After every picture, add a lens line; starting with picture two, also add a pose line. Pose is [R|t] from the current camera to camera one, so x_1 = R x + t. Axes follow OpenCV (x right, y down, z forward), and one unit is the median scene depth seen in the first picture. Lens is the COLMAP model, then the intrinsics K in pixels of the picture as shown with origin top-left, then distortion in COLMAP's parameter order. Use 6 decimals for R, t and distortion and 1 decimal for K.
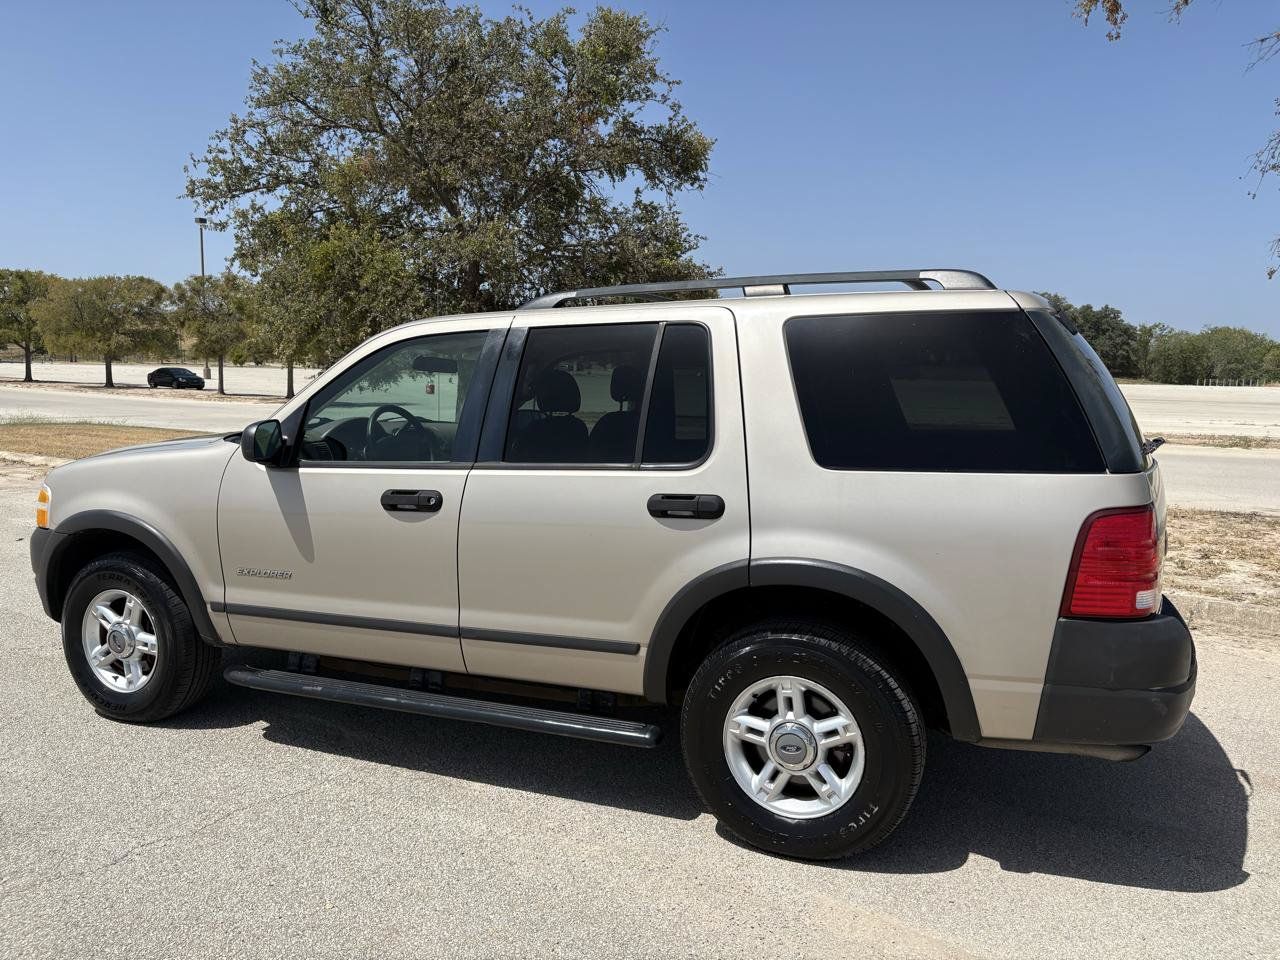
lens RADIAL K [[975.3, 0, 641.7], [0, 975.3, 474.0], [0, 0, 1]] dist [0.040040, -0.044798]
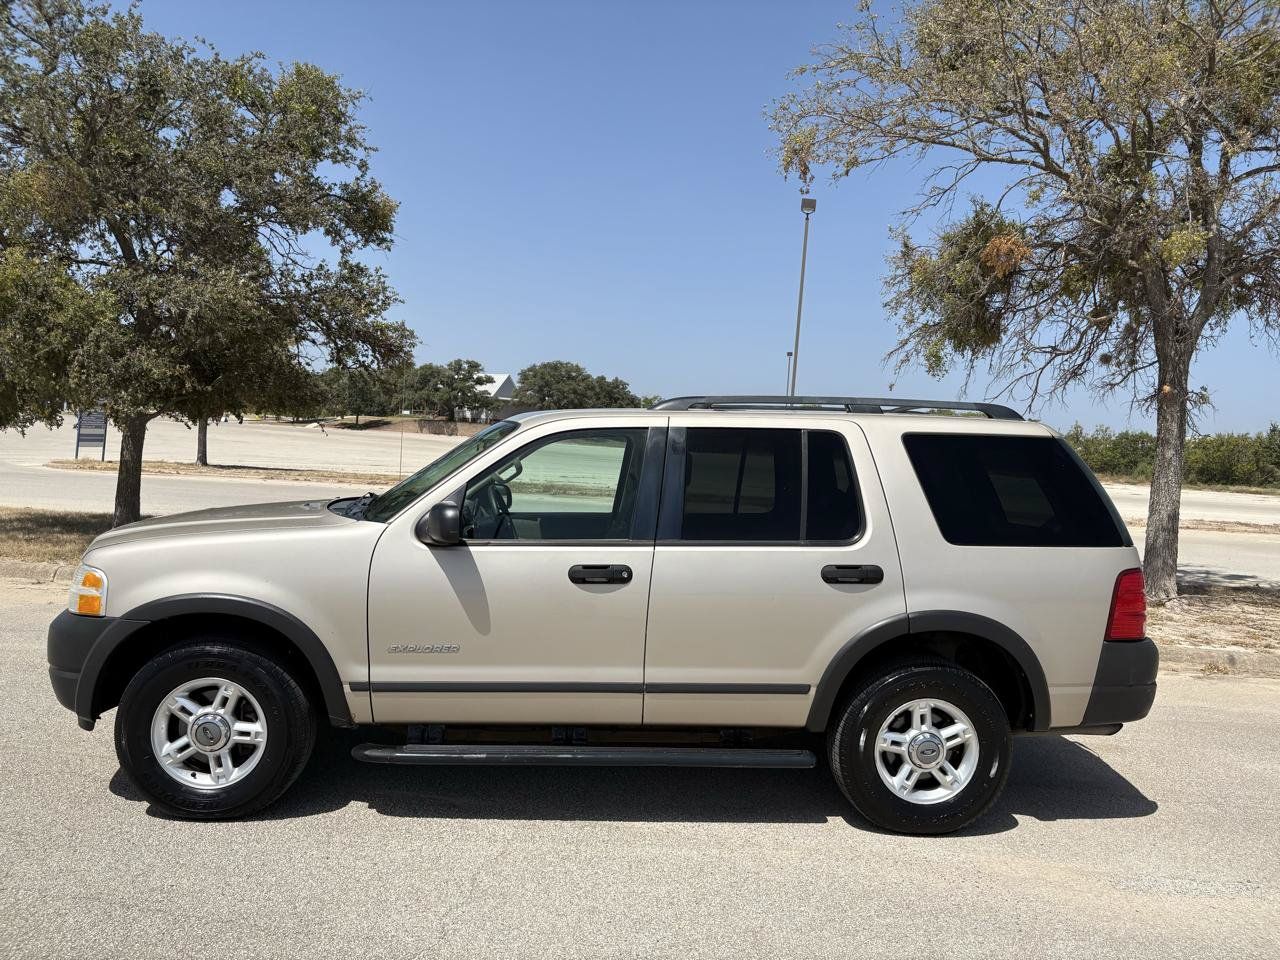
lens RADIAL K [[975.3, 0, 635.7], [0, 975.3, 483.0], [0, 0, 1]] dist [0.040040, -0.044798]
pose [[0.890177, 0.014777, 0.455376, -0.705508], [0.006043, 0.999003, -0.044231, -0.028272], [-0.455576, 0.042126, 0.889200, -0.028750]]
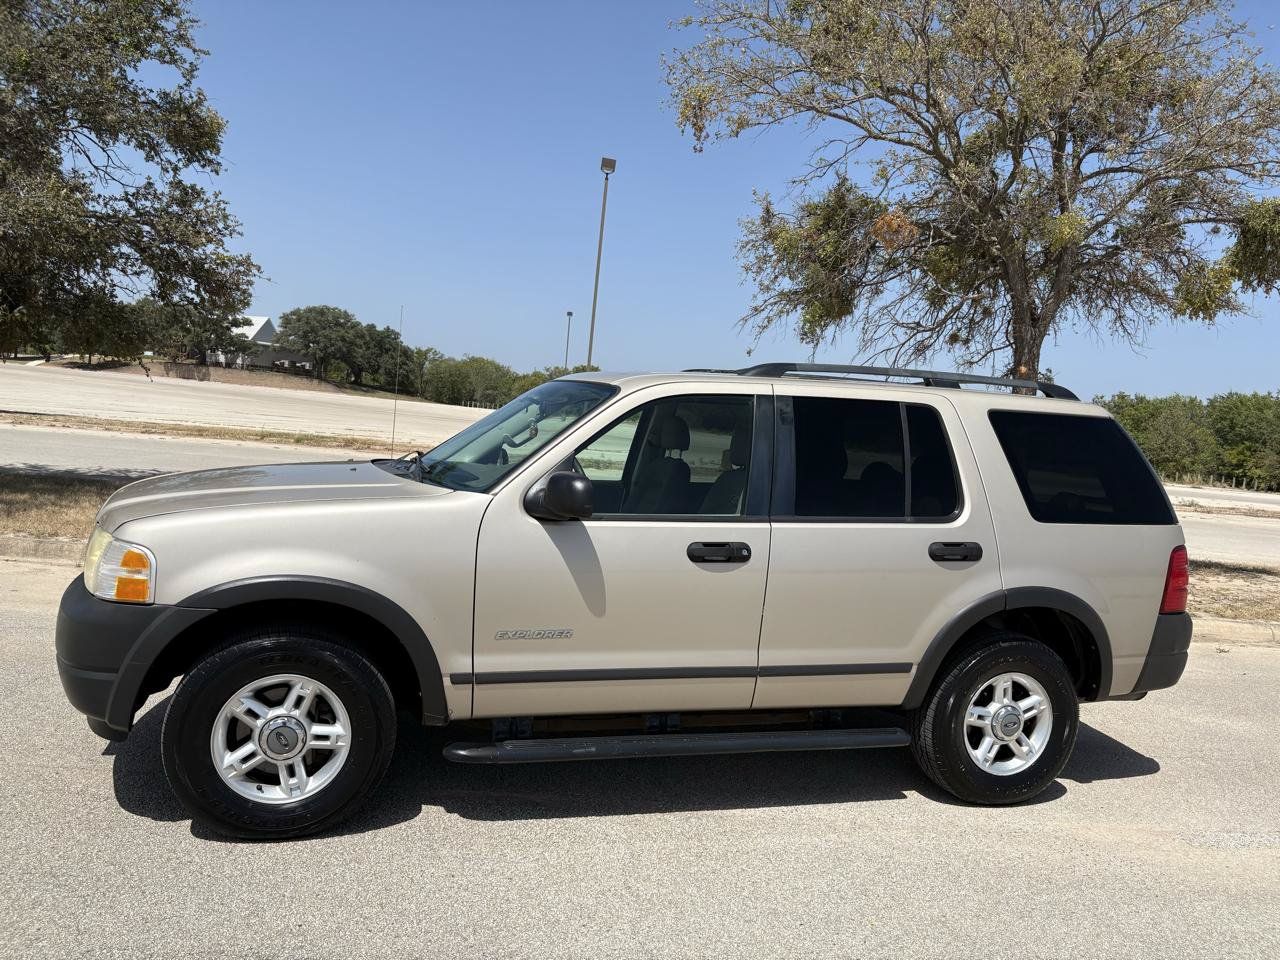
lens RADIAL K [[975.3, 0, 632.7], [0, 975.3, 487.5], [0, 0, 1]] dist [0.040040, -0.044798]
pose [[0.759338, 0.005351, 0.650675, -0.979845], [-0.009949, 0.999945, 0.003387, -0.045015], [-0.650621, -0.009046, 0.759349, 0.257496]]
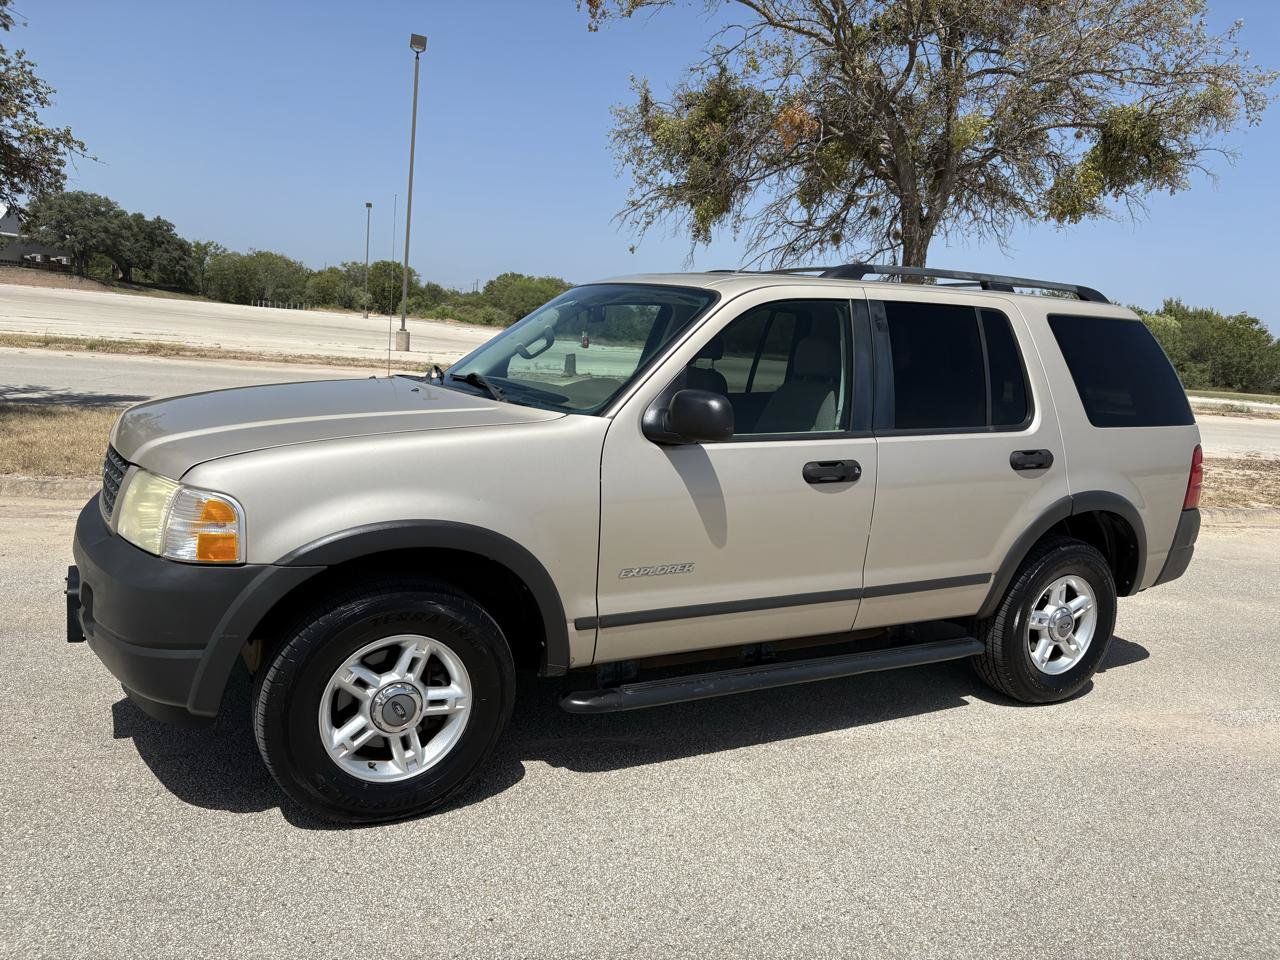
lens RADIAL K [[975.3, 0, 645.0], [0, 975.3, 487.6], [0, 0, 1]] dist [0.040040, -0.044798]
pose [[0.608913, -0.089617, 0.788158, -1.117528], [0.010776, 0.994441, 0.104747, -0.061205], [-0.793164, -0.055288, 0.606493, 0.541544]]
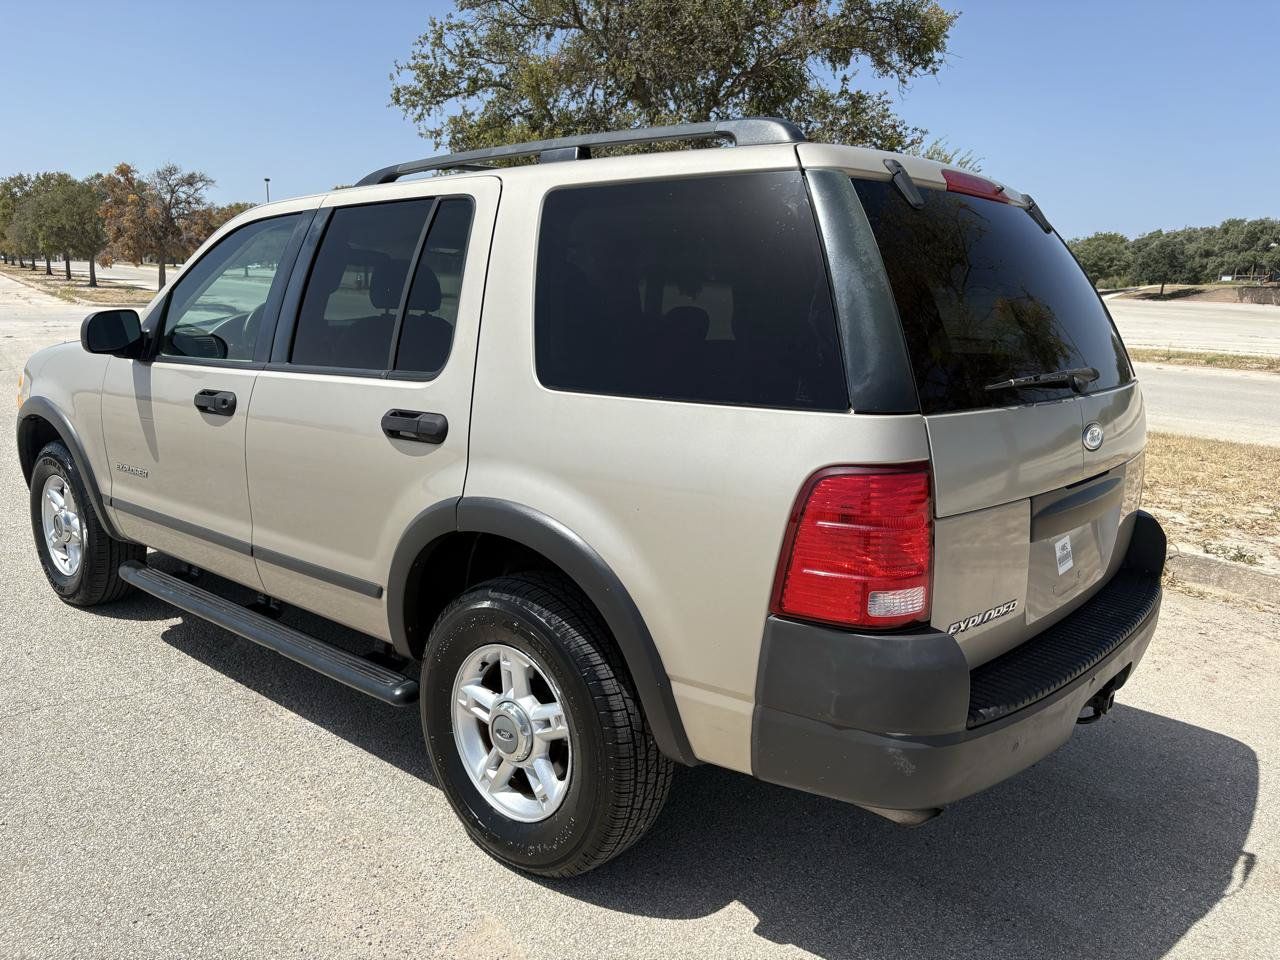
lens RADIAL K [[975.3, 0, 635.4], [0, 975.3, 484.3], [0, 0, 1]] dist [0.040040, -0.044798]
pose [[0.951395, 0.078349, -0.297842, 0.408350], [-0.050392, 0.993668, 0.100424, -0.008815], [0.303824, -0.080534, 0.949318, 0.242188]]
